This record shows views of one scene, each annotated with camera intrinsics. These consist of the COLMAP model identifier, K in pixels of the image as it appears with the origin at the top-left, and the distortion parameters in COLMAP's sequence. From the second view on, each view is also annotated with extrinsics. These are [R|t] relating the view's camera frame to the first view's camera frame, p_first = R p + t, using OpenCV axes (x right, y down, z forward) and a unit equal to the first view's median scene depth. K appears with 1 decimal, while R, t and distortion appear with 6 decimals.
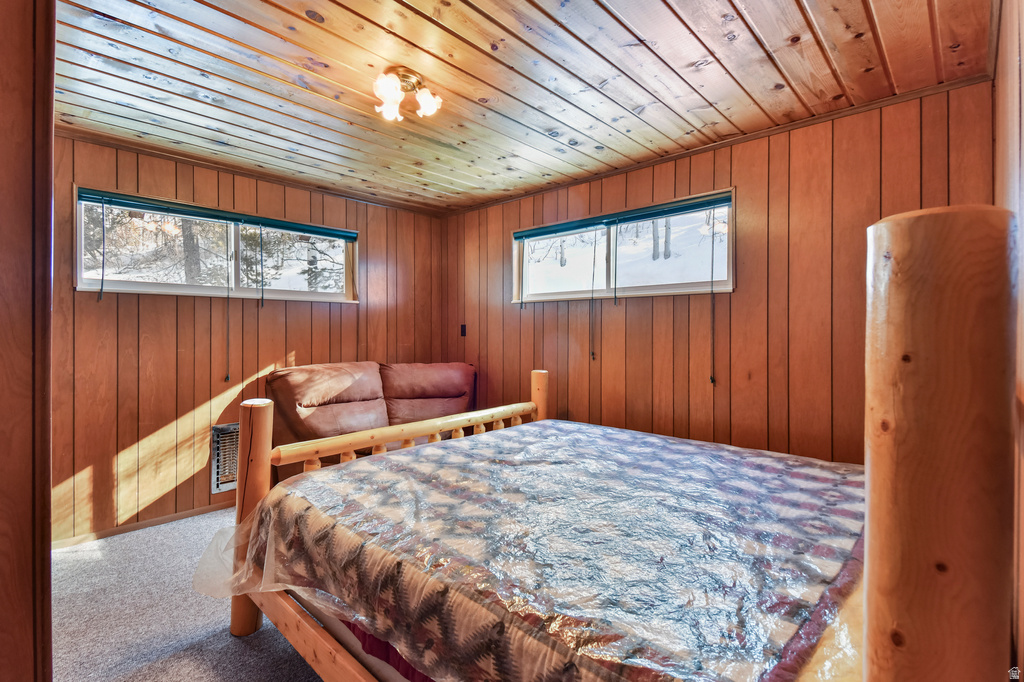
lens RADIAL K [[475.2, 0, 510.8], [0, 475.2, 327.2], [0, 0, 1]] dist [0.000438, 0.000087]
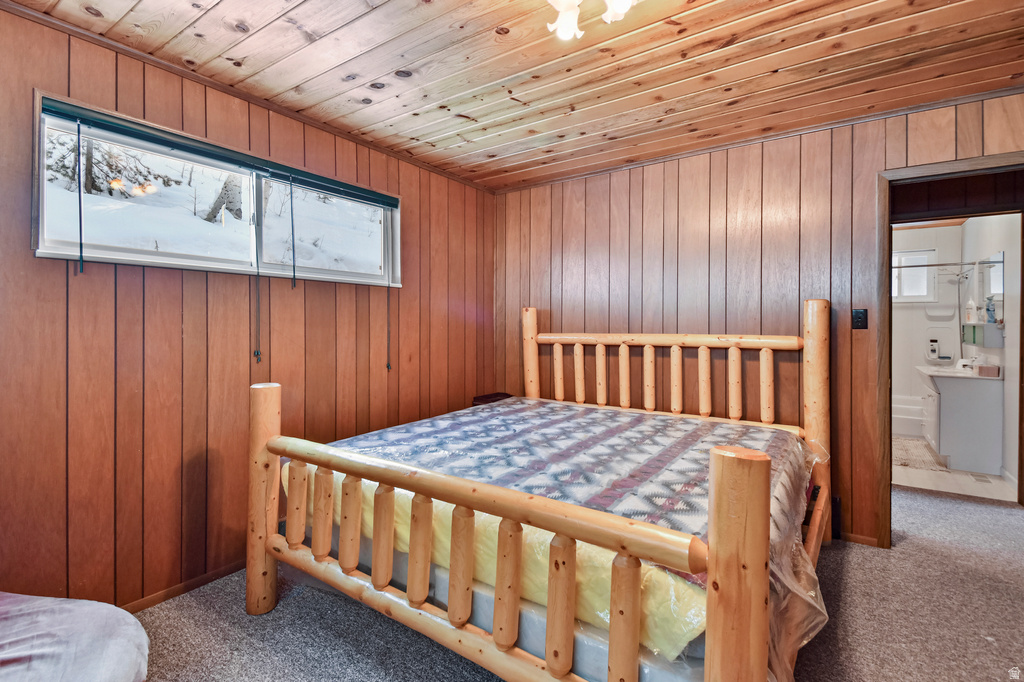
lens RADIAL K [[475.2, 0, 510.8], [0, 475.2, 327.2], [0, 0, 1]] dist [0.000438, 0.000087]
pose [[-0.161551, -0.008218, 0.986830, -0.658119], [-0.005180, 0.999959, 0.007479, 0.011319], [-0.986851, -0.003903, -0.161587, 0.853210]]
